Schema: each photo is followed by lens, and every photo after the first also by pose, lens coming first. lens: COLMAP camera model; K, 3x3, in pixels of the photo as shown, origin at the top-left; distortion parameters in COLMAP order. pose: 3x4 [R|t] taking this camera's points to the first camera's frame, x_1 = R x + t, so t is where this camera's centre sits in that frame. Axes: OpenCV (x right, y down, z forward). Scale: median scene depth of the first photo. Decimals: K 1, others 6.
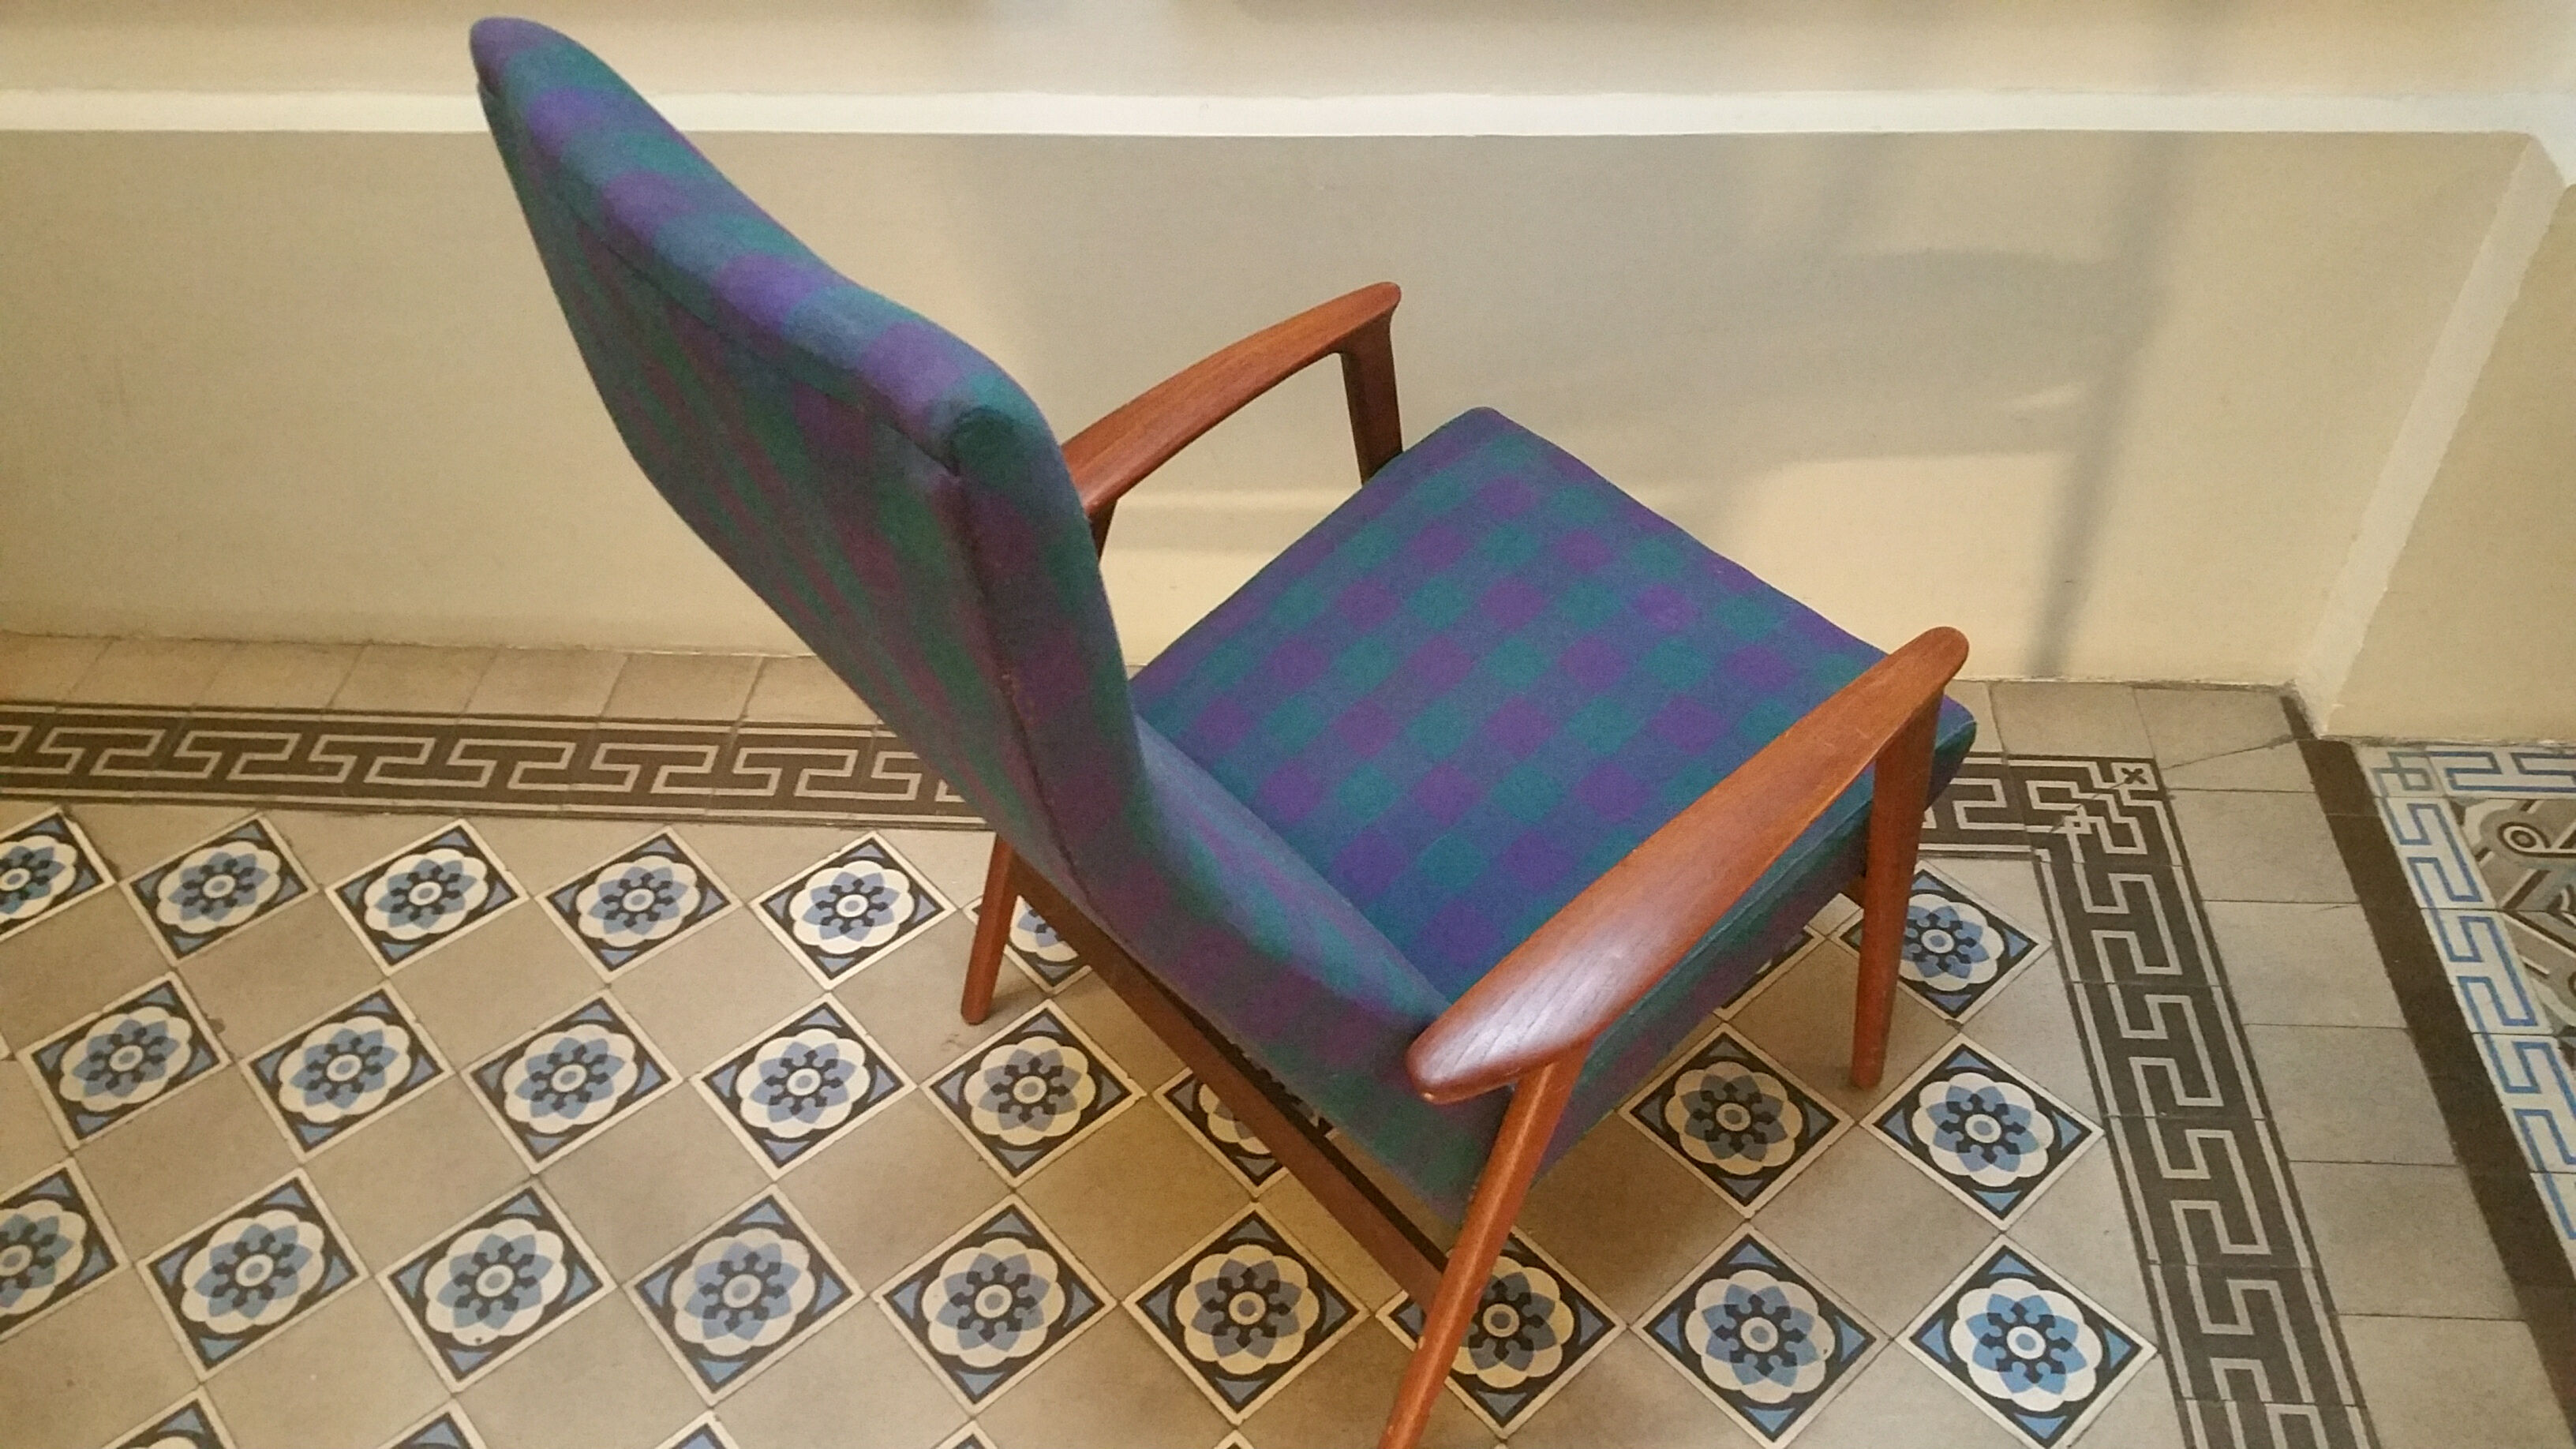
lens RADIAL K [[2075.8, 0, 1302.2], [0, 2075.8, 763.6], [0, 0, 1]] dist [0.078960, -0.149262]
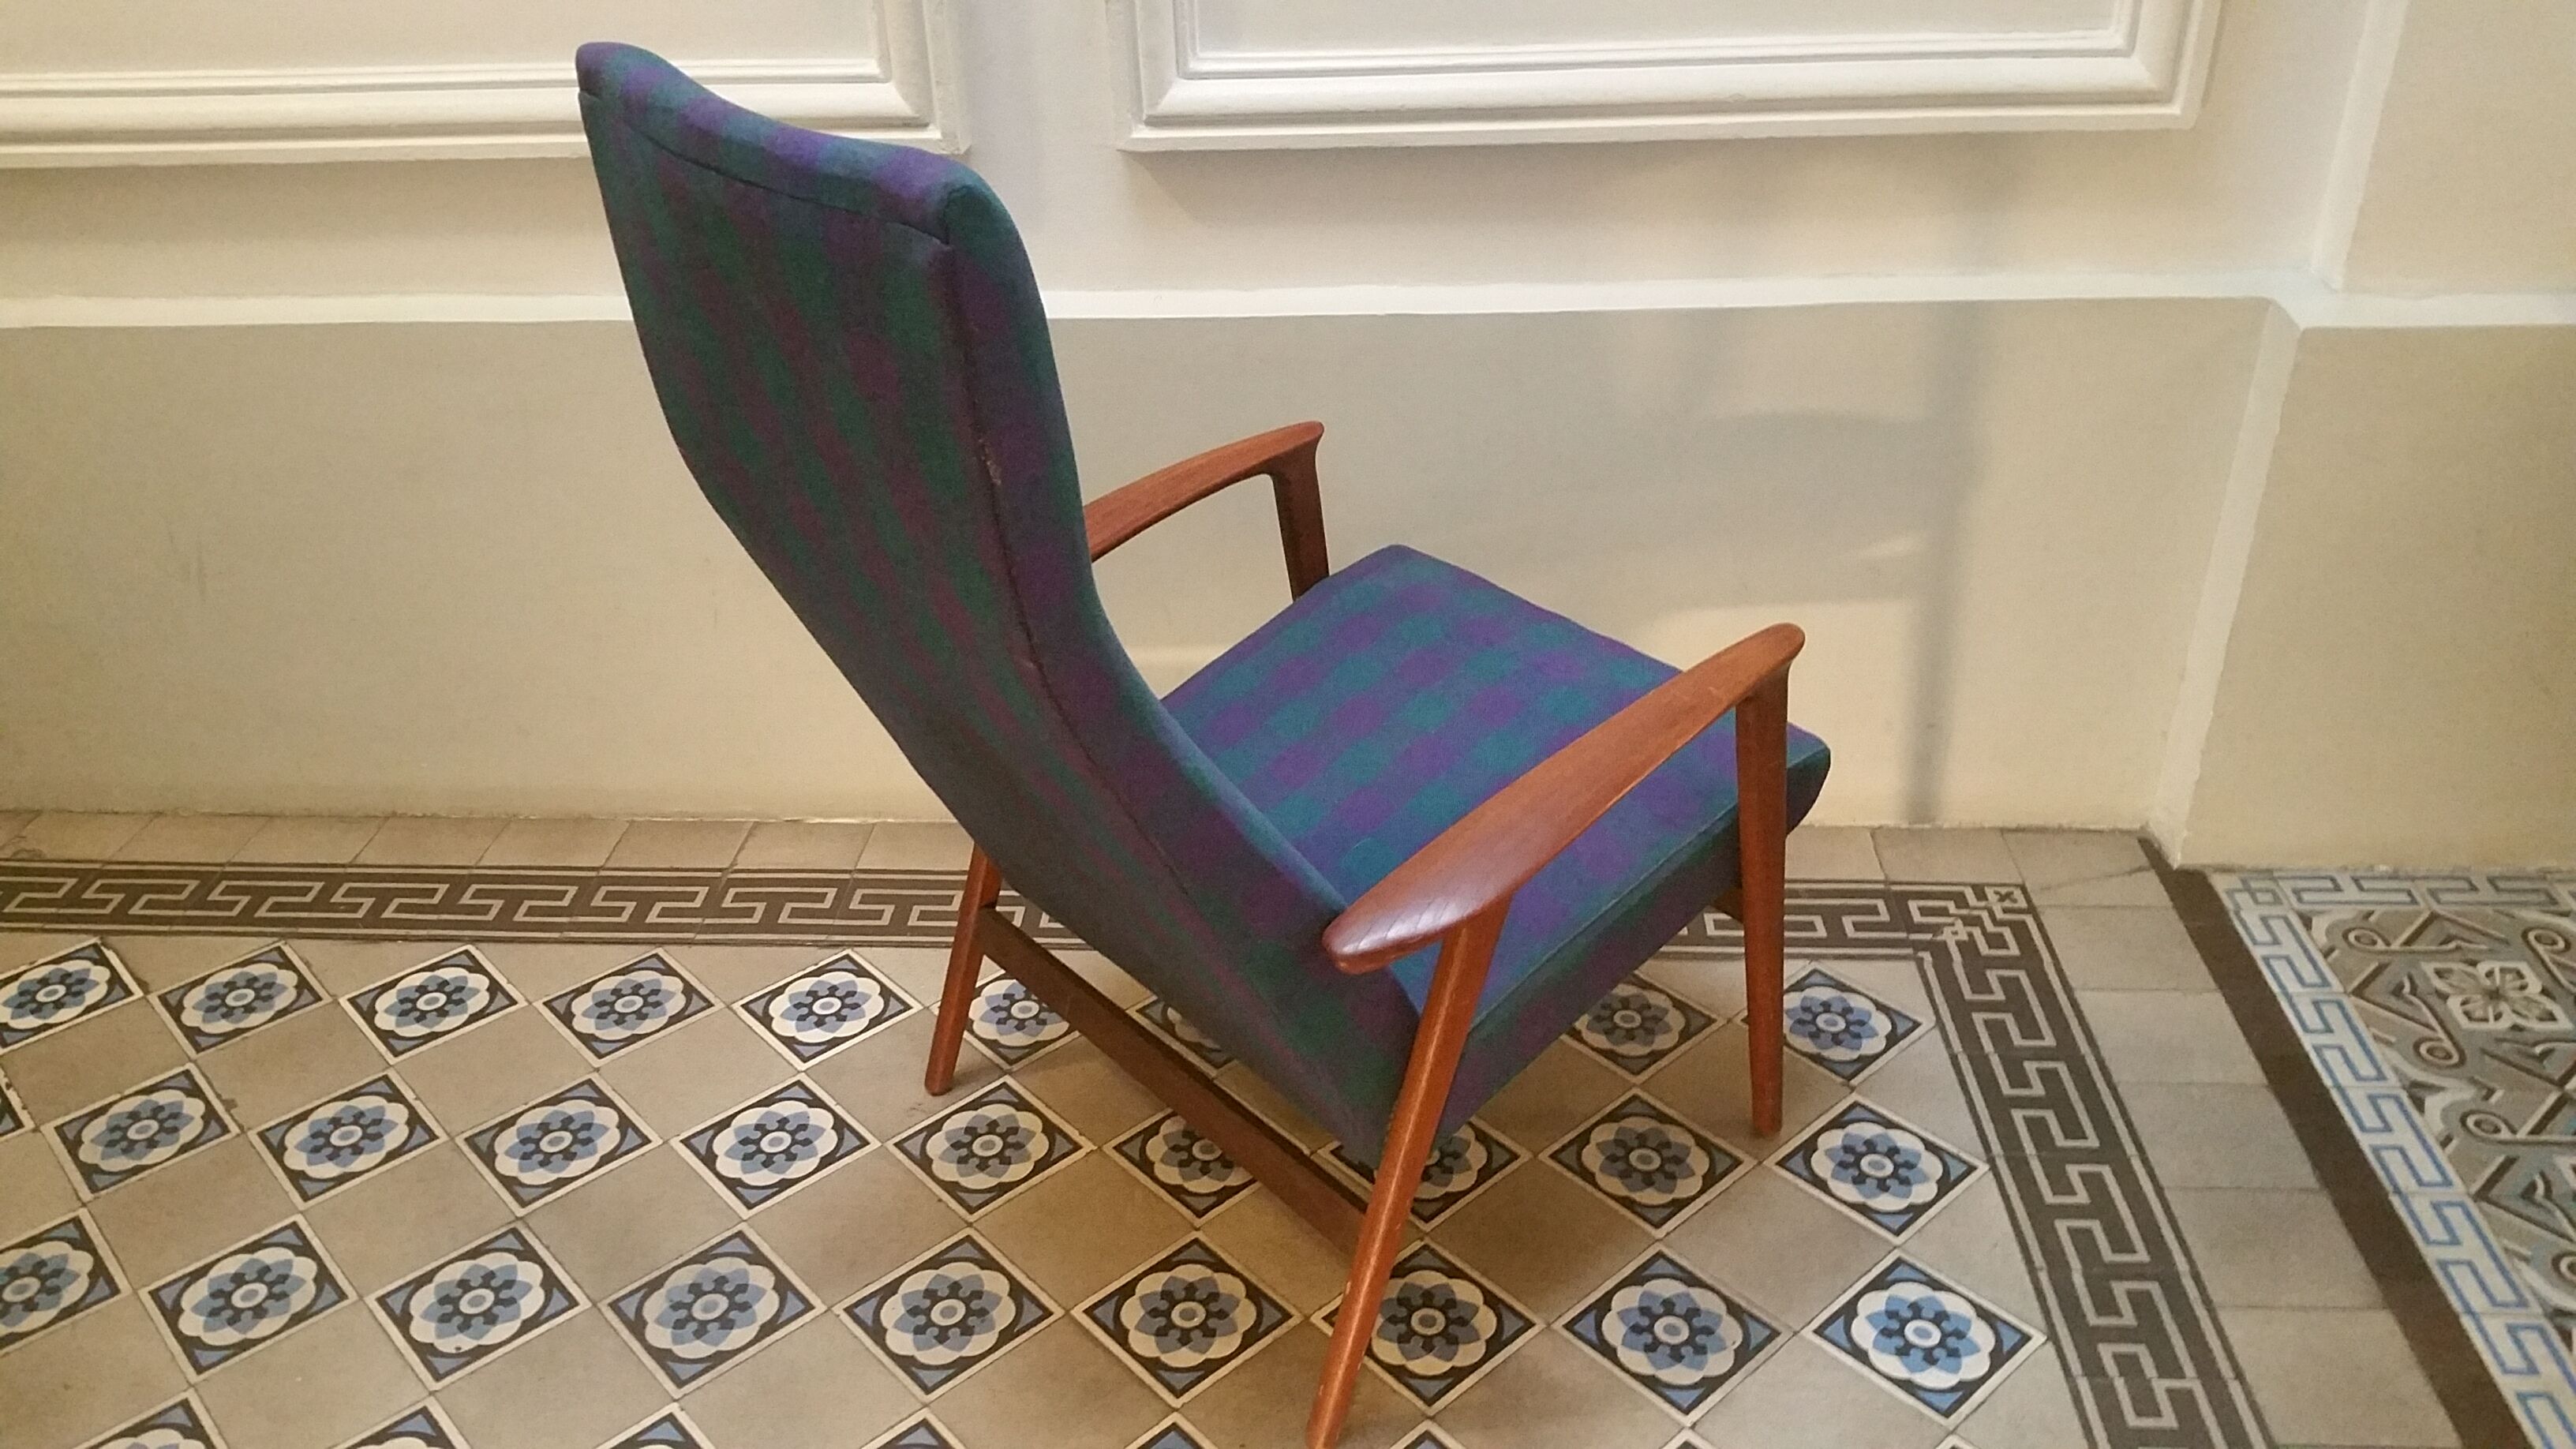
lens RADIAL K [[2075.8, 0, 1276.9], [0, 2075.8, 760.9], [0, 0, 1]] dist [0.078960, -0.149262]
pose [[0.999974, -0.006184, 0.003744, 0.015315], [0.006895, 0.971487, -0.236991, 0.223018], [-0.002172, 0.237011, 0.971505, -0.087963]]
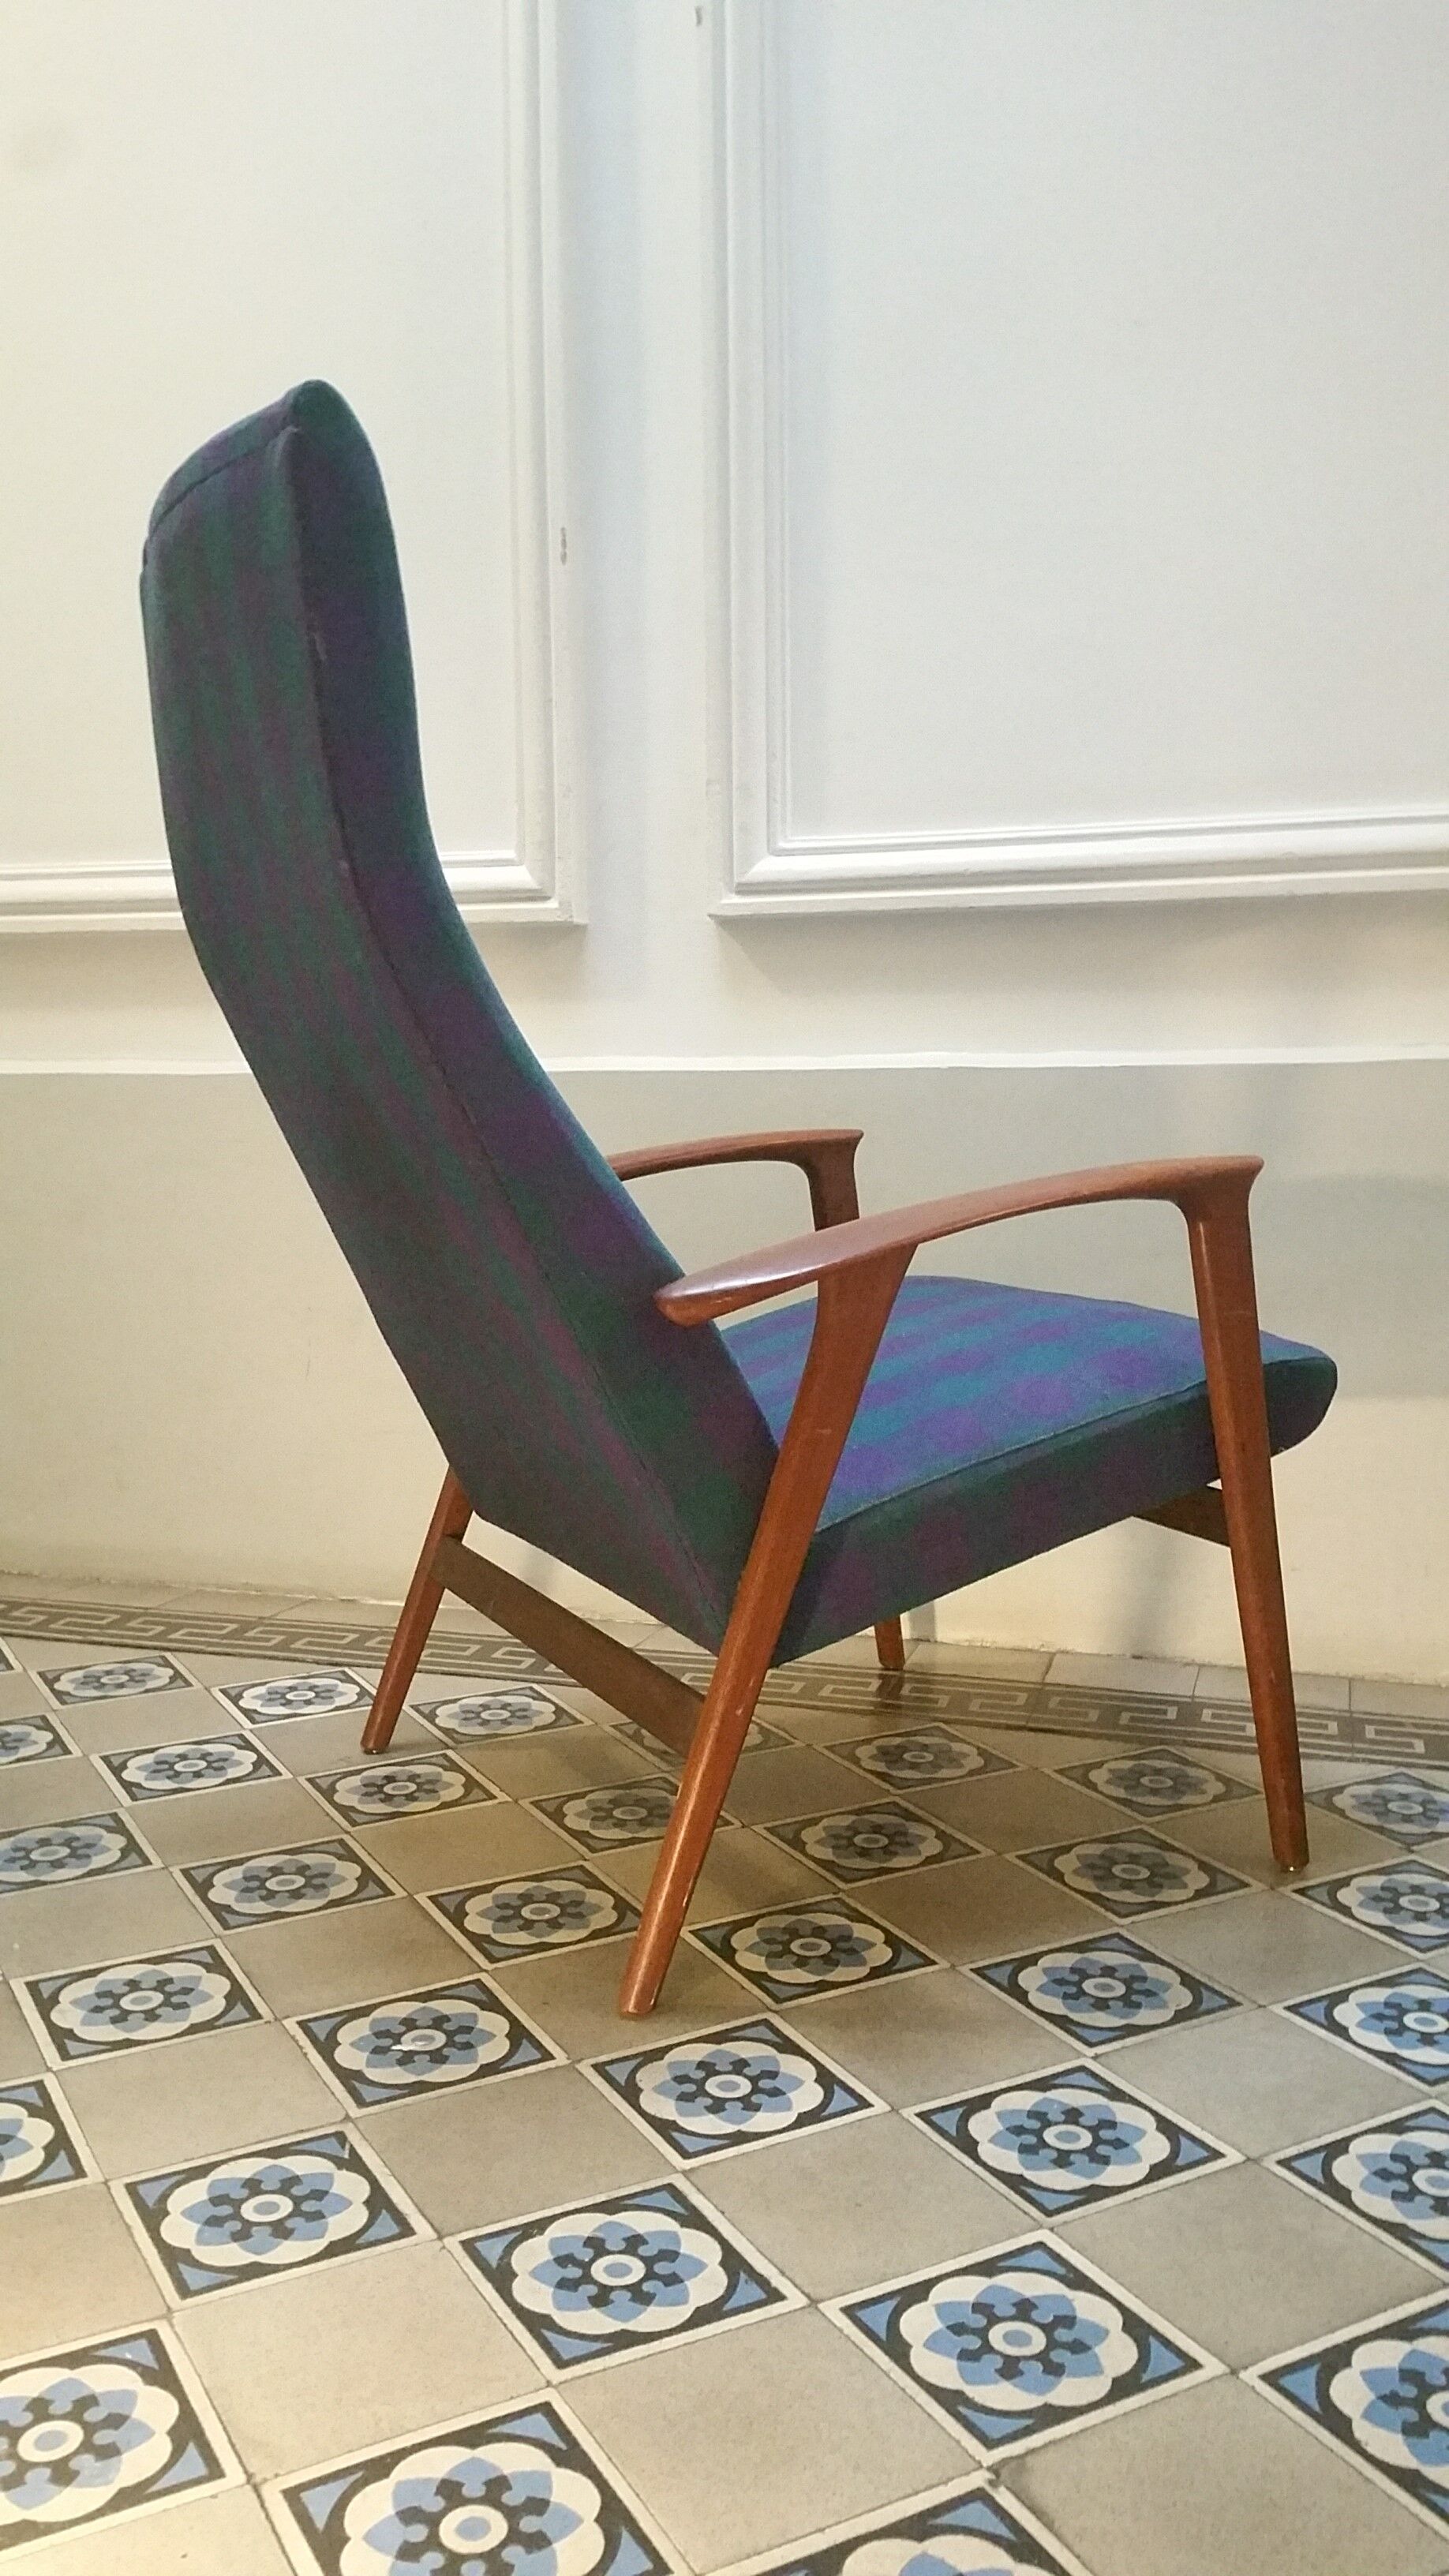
lens RADIAL K [[2075.8, 0, 706.7], [0, 2075.8, 1264.0], [0, 0, 1]] dist [0.078960, -0.149262]
pose [[0.972491, 0.039818, -0.229514, 0.225575], [-0.176351, 0.769580, -0.613715, 0.549831], [0.152192, 0.637307, 0.755431, 0.132921]]
